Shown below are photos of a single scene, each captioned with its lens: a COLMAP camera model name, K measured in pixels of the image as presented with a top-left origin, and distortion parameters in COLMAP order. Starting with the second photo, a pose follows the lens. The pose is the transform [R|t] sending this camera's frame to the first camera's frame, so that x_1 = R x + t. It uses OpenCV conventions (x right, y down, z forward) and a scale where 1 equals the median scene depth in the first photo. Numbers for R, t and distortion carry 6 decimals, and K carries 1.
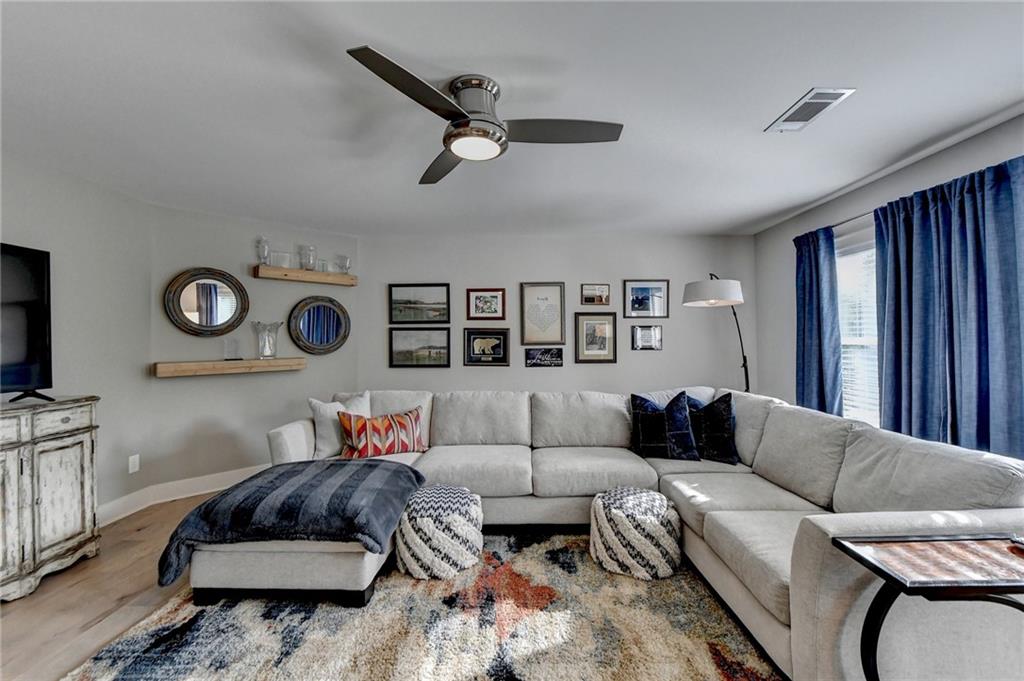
lens RADIAL K [[427.9, 0, 512.0], [0, 427.9, 340.5], [0, 0, 1]] dist [-0.010932, -0.000250]
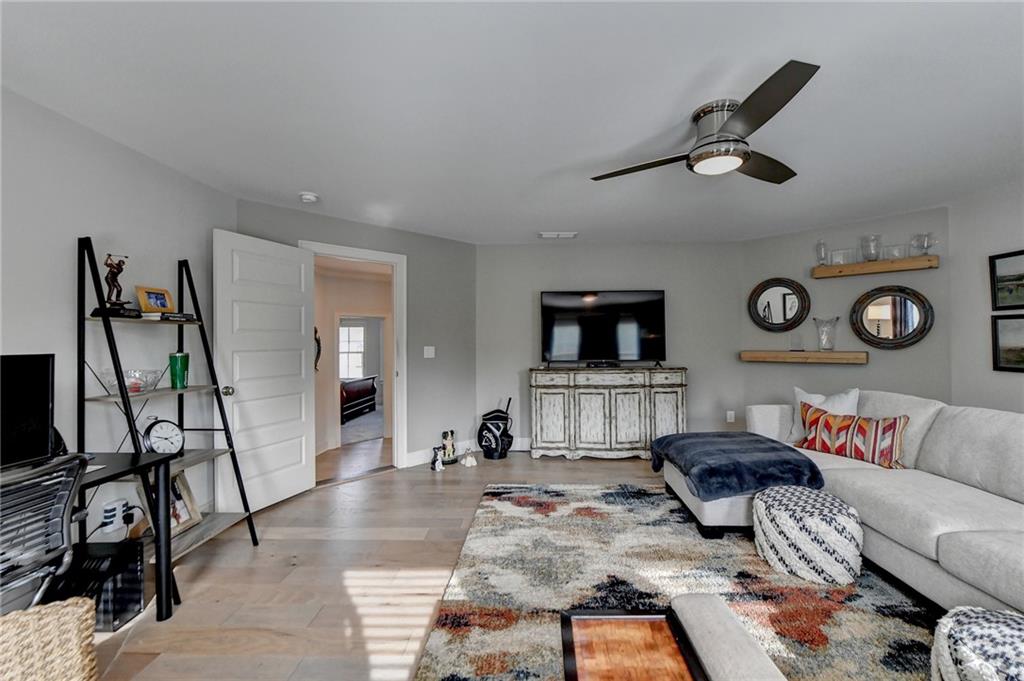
lens RADIAL K [[411.6, 0, 531.4], [0, 411.6, 349.2], [0, 0, 1]] dist [-0.008347, -0.000360]
pose [[-0.007172, 0.033523, -0.999412, 0.633541], [0.012501, 0.999363, 0.033431, -0.009154], [0.999896, -0.012254, -0.007587, 0.330283]]
